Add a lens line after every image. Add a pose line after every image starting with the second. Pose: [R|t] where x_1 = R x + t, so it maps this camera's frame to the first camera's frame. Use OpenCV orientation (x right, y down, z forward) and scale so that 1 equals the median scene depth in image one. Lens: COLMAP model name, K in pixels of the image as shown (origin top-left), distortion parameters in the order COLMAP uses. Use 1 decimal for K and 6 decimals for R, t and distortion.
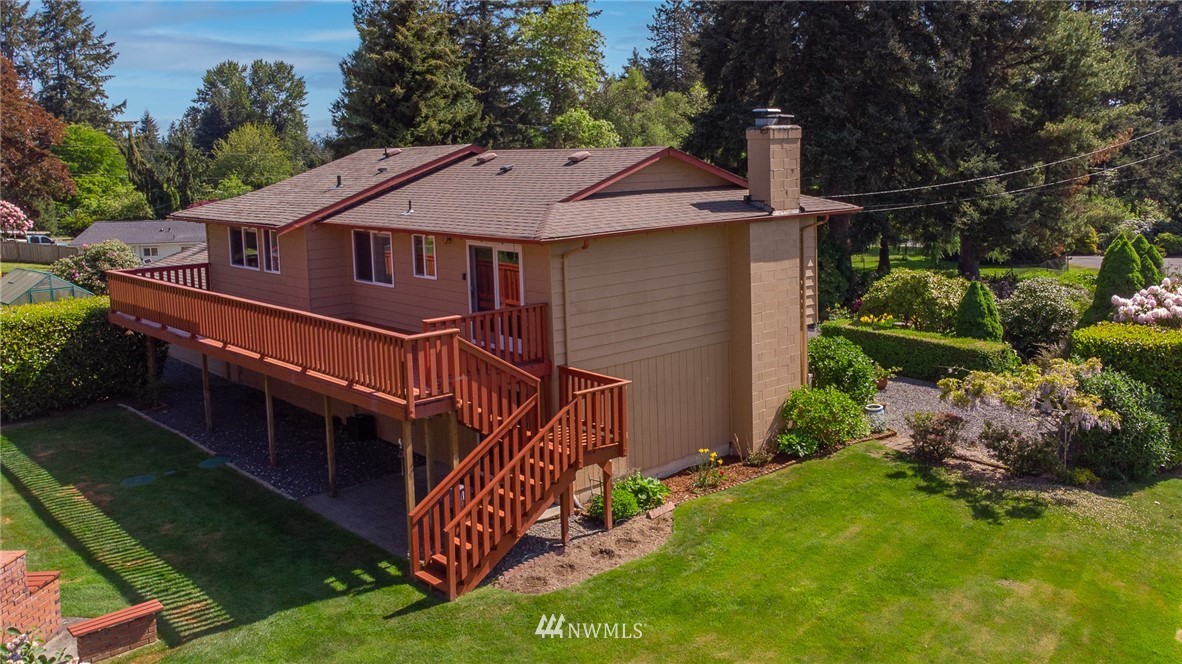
lens RADIAL K [[975.0, 0, 657.0], [0, 975.0, 264.6], [0, 0, 1]] dist [0.029710, -0.002230]
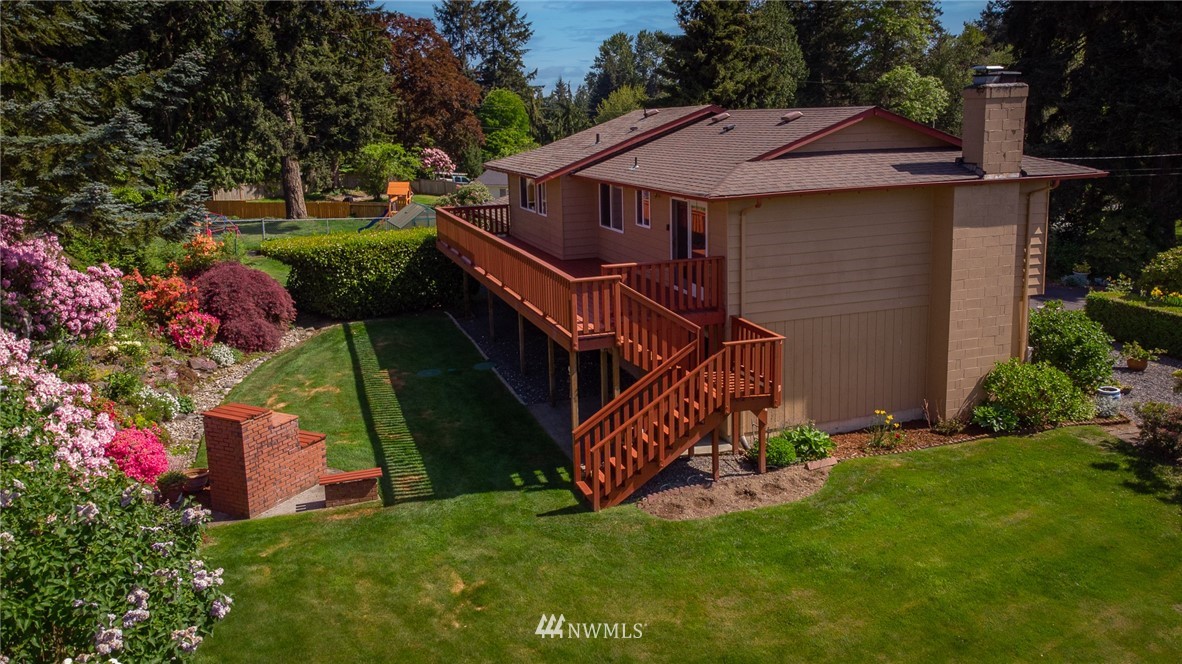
lens RADIAL K [[876.0, 0, 597.4], [0, 876.0, 272.4], [0, 0, 1]] dist [0.006848, 0.007488]
pose [[0.909262, 0.071509, -0.410035, 0.139435], [-0.042504, 0.995933, 0.079435, -0.012142], [0.414048, -0.054800, 0.908604, 0.061670]]
